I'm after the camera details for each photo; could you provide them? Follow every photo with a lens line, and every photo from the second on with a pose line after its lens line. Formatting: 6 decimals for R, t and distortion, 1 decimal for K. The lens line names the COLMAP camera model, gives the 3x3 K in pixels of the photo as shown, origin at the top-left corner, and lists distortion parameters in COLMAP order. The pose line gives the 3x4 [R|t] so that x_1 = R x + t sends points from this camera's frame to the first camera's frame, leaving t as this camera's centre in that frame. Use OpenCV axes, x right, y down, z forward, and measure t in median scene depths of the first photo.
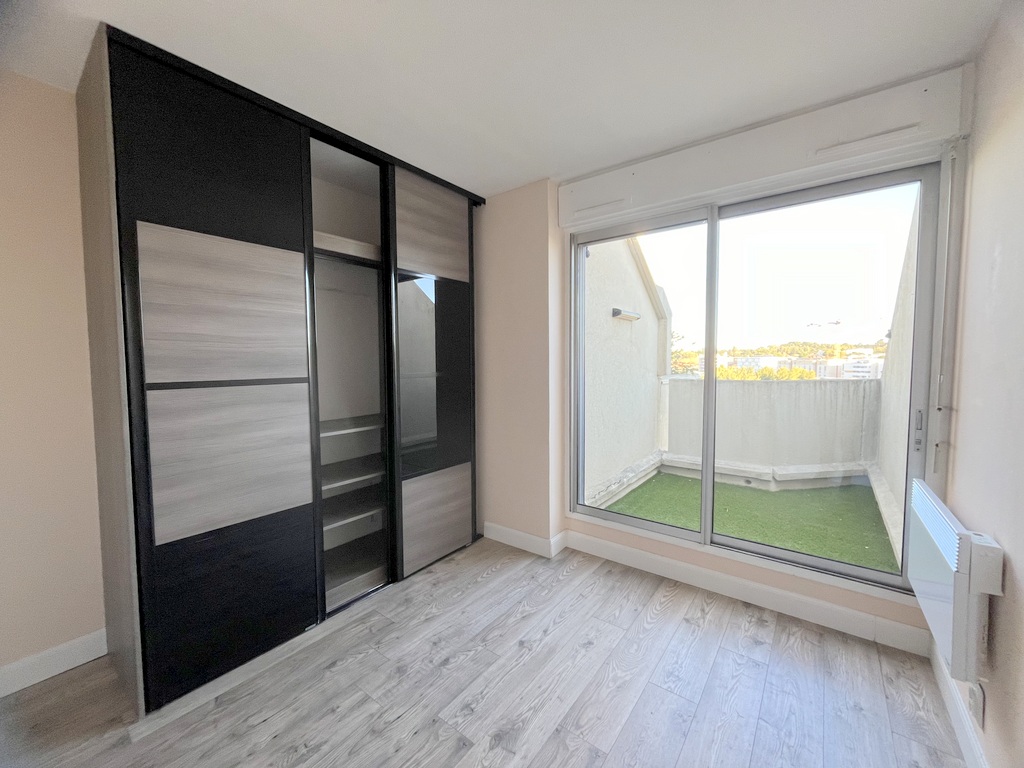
lens RADIAL K [[415.7, 0, 516.5], [0, 415.7, 385.1], [0, 0, 1]] dist [0.003249, 0.000089]
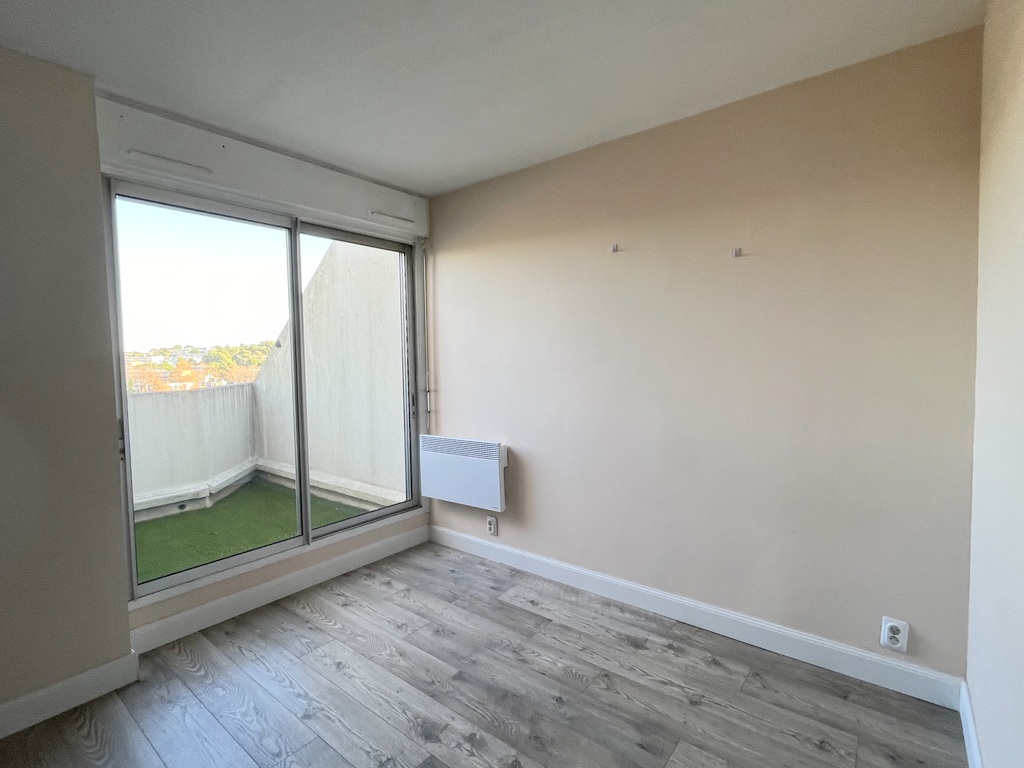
lens RADIAL K [[488.0, 0, 514.9], [0, 488.0, 380.6], [0, 0, 1]] dist [0.002253, 0.000567]
pose [[0.026563, -0.040194, 0.998839, -0.777977], [0.078721, 0.996172, 0.037993, -0.026703], [-0.996543, 0.077621, 0.029625, 0.453064]]
